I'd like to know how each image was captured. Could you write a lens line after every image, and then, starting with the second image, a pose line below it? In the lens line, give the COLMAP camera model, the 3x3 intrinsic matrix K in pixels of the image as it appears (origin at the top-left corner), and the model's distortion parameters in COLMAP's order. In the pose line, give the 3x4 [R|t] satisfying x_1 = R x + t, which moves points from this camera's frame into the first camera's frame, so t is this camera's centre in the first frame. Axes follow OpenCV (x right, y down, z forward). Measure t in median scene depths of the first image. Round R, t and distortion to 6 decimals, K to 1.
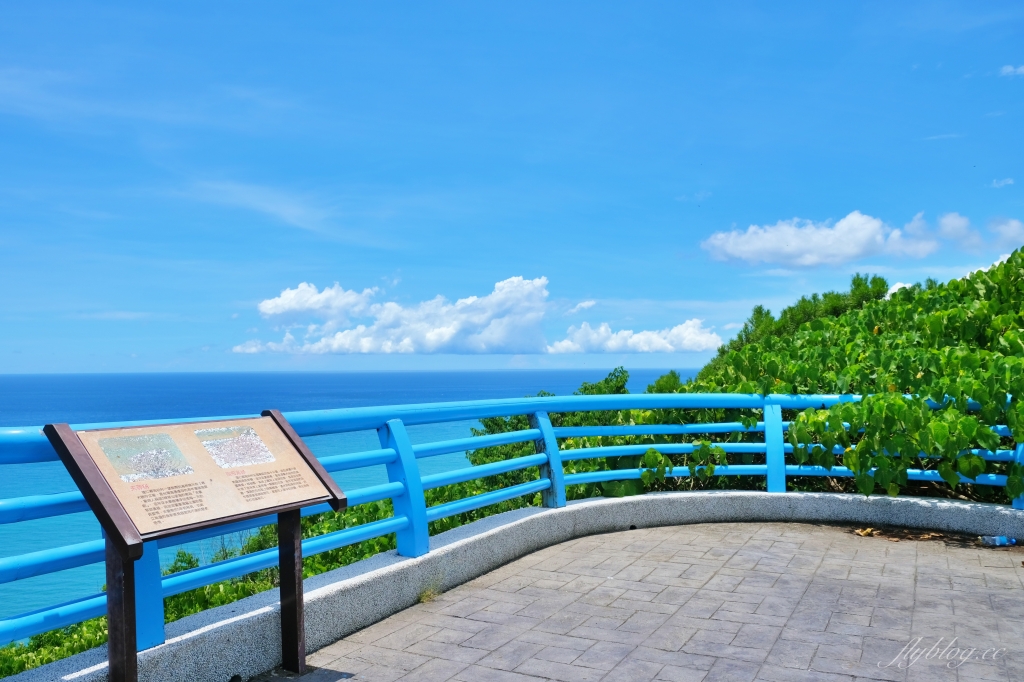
lens RADIAL K [[777.5, 0, 511.0], [0, 777.5, 340.8], [0, 0, 1]] dist [-0.031817, 0.007697]
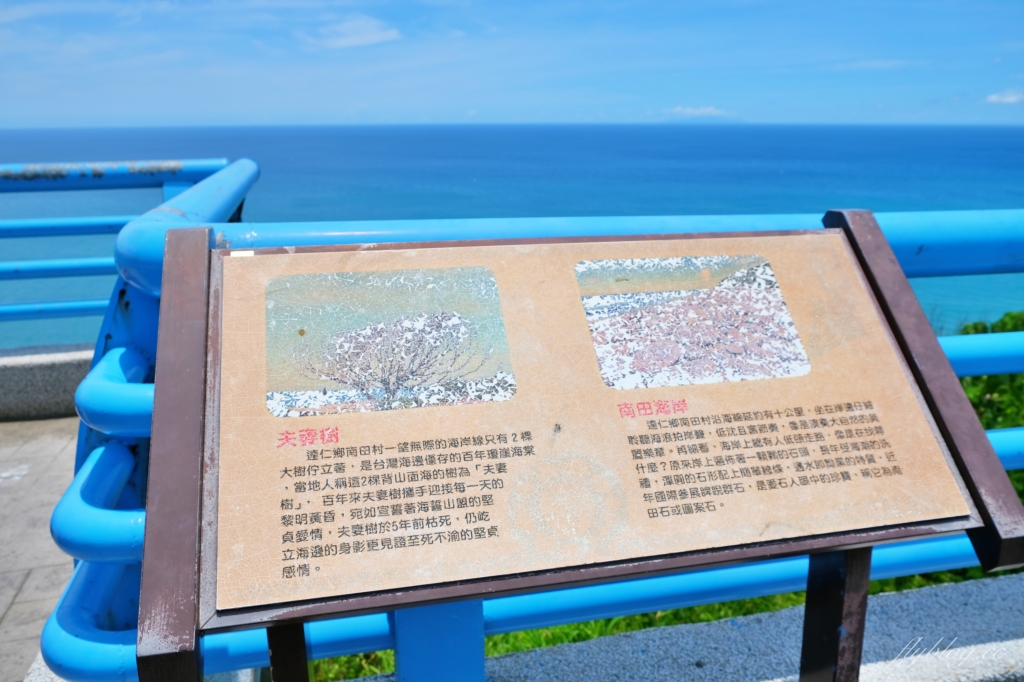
lens RADIAL K [[777.5, 0, 510.4], [0, 777.5, 339.3], [0, 0, 1]] dist [-0.031817, 0.007697]
pose [[0.637035, 0.208615, -0.742069, -0.153338], [0.029310, 0.955430, 0.293758, 0.042450], [0.770277, -0.208884, 0.602528, 0.759546]]
